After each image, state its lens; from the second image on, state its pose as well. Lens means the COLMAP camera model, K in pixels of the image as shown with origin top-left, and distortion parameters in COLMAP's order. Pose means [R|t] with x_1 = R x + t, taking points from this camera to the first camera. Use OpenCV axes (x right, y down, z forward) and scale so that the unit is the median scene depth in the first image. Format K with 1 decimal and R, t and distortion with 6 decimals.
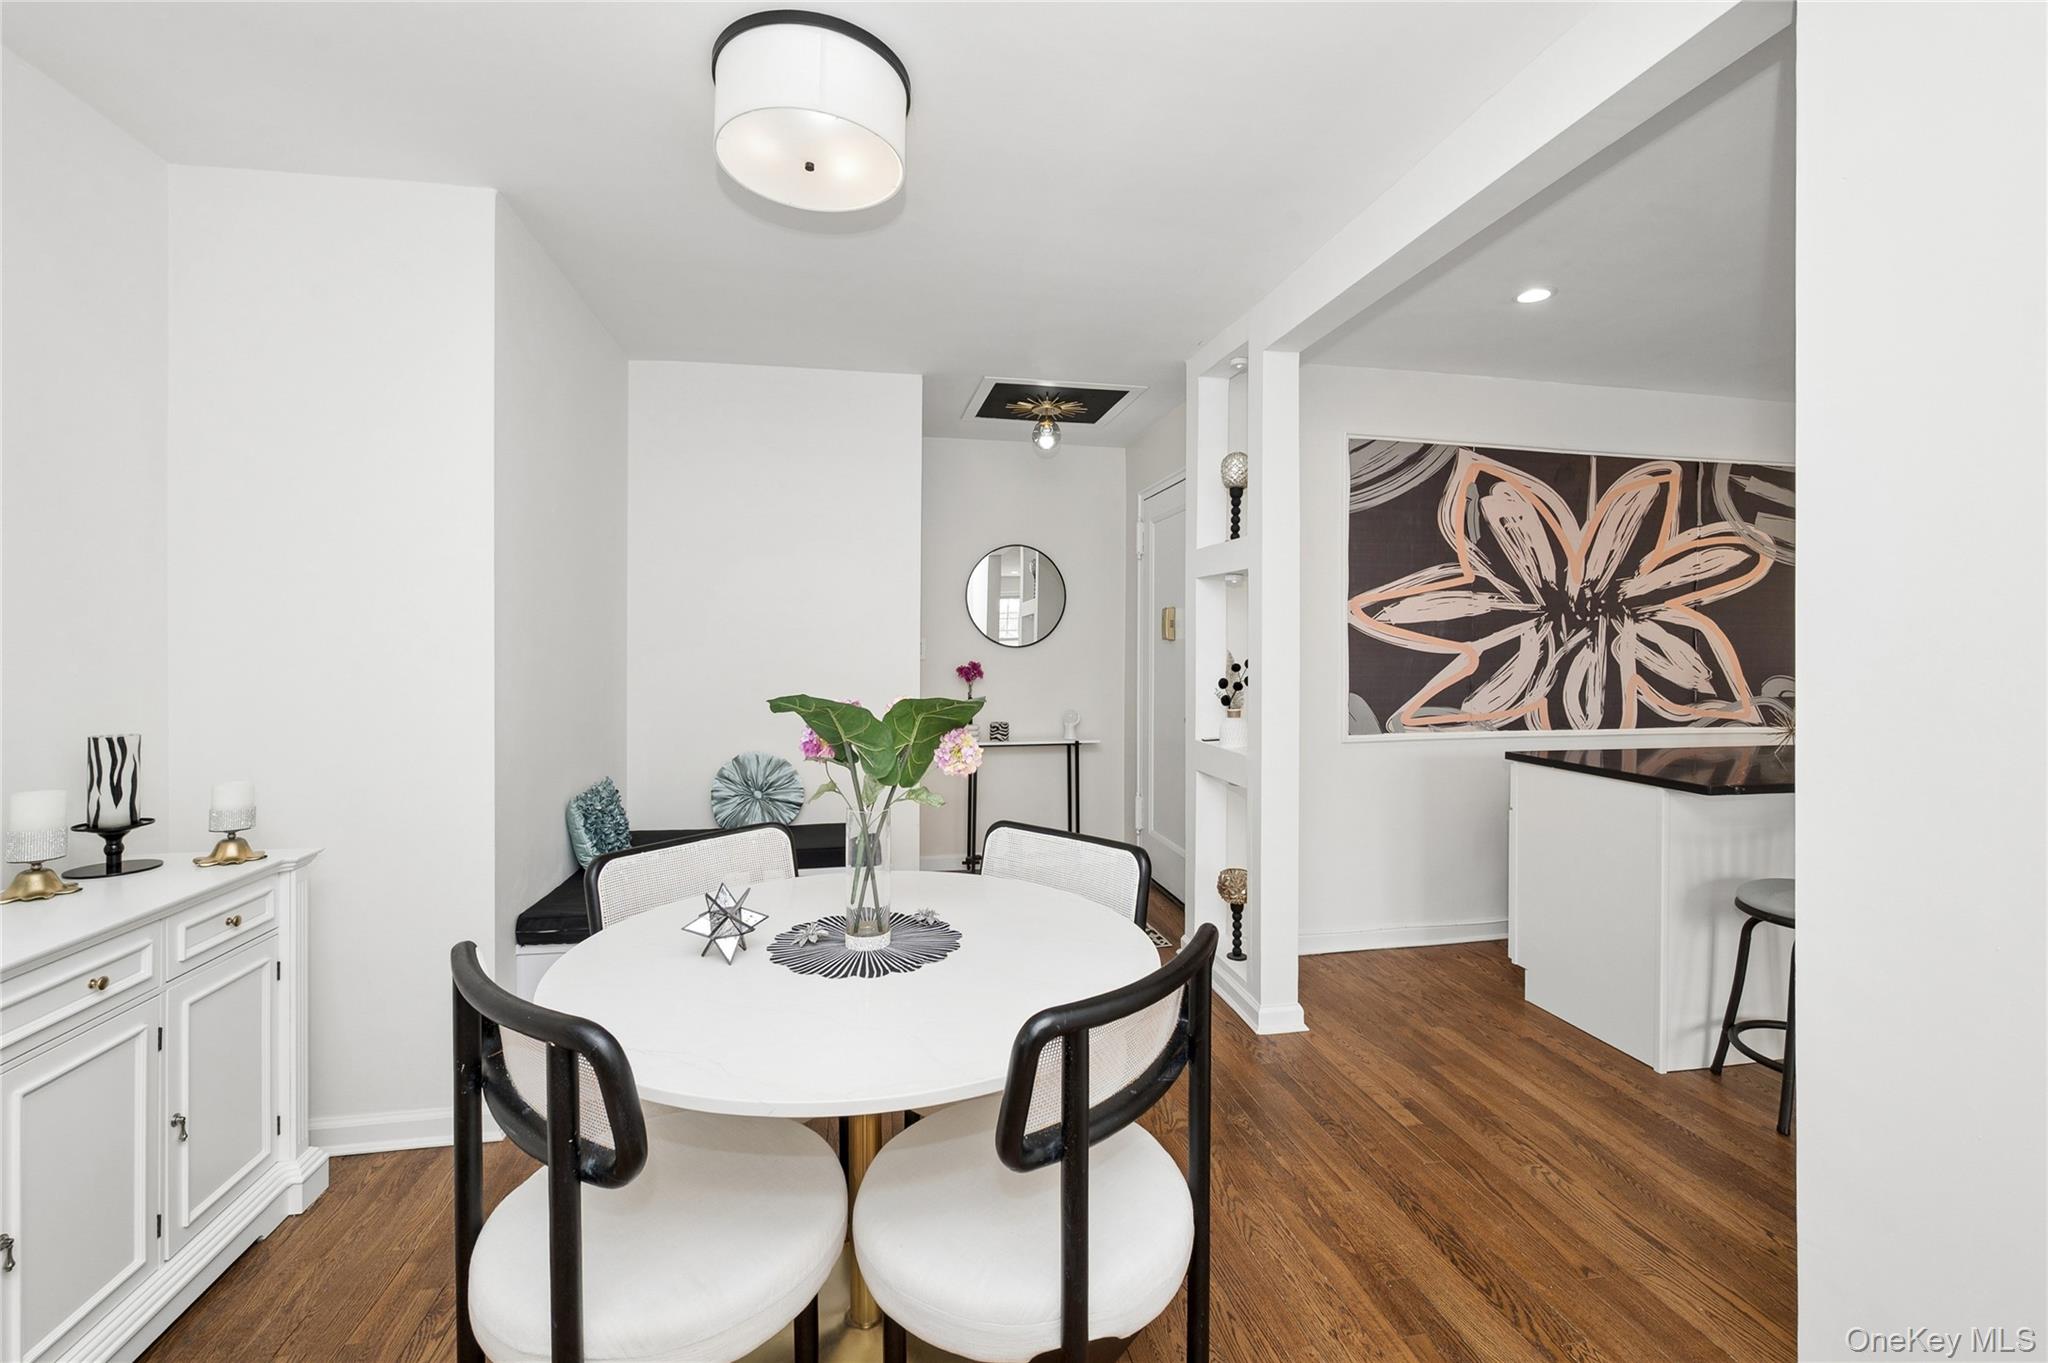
lens RADIAL K [[859.6, 0, 1024.9], [0, 859.6, 654.0], [0, 0, 1]] dist [-0.009939, -0.000096]
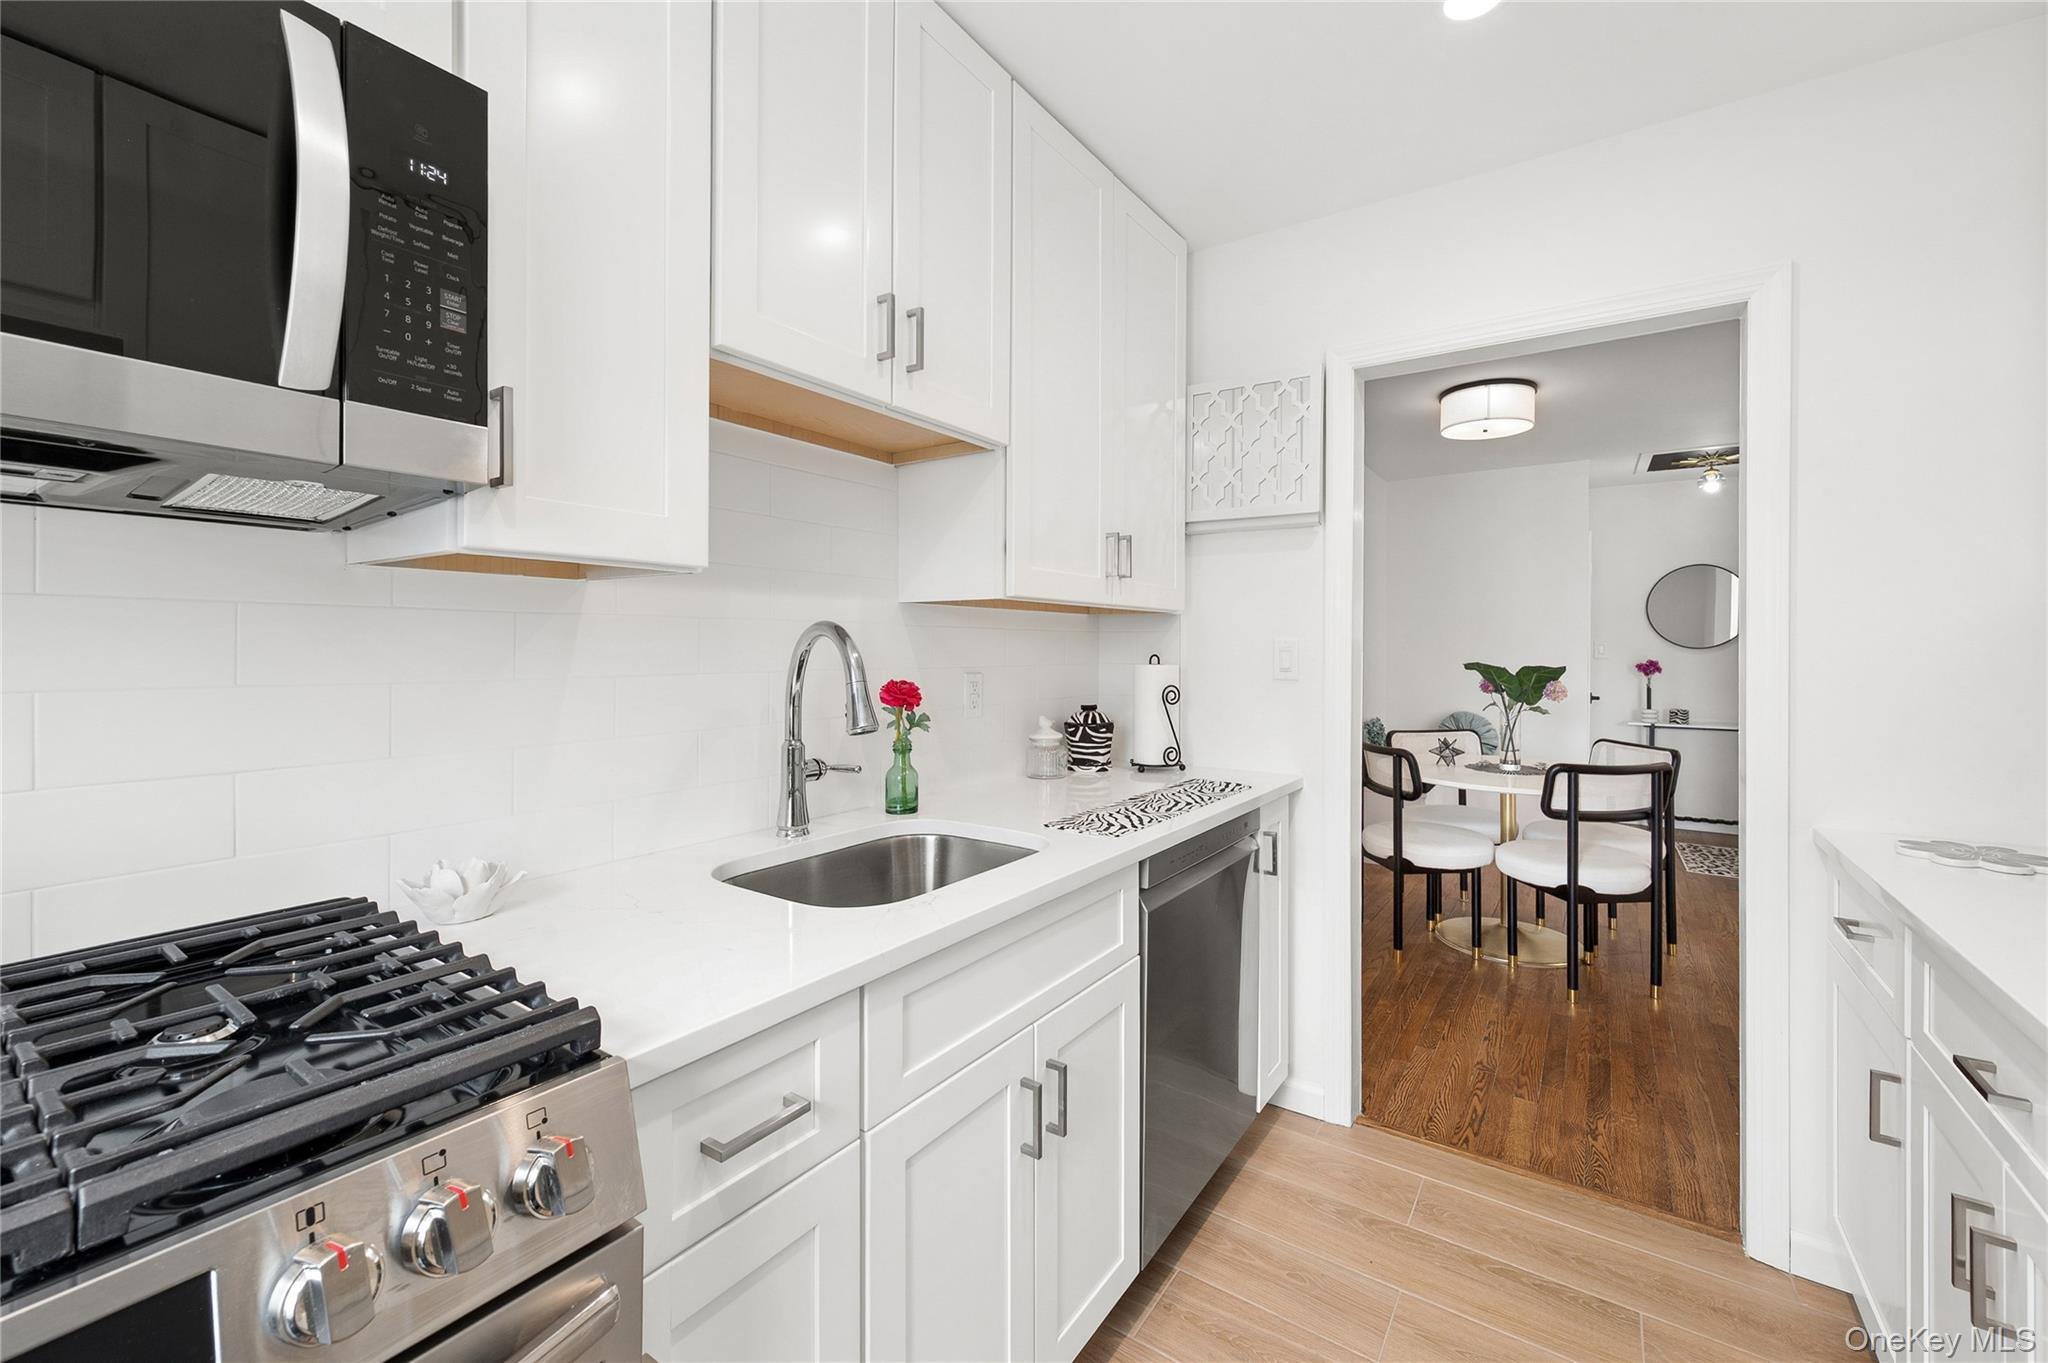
lens RADIAL K [[828.6, 0, 1031.3], [0, 828.6, 642.4], [0, 0, 1]] dist [0.002694, 0.001086]
pose [[0.699573, 0.000024, -0.714561, 0.215366], [-0.013089, 0.999833, -0.012781, 0.013709], [0.714441, 0.018294, 0.699457, -0.629606]]
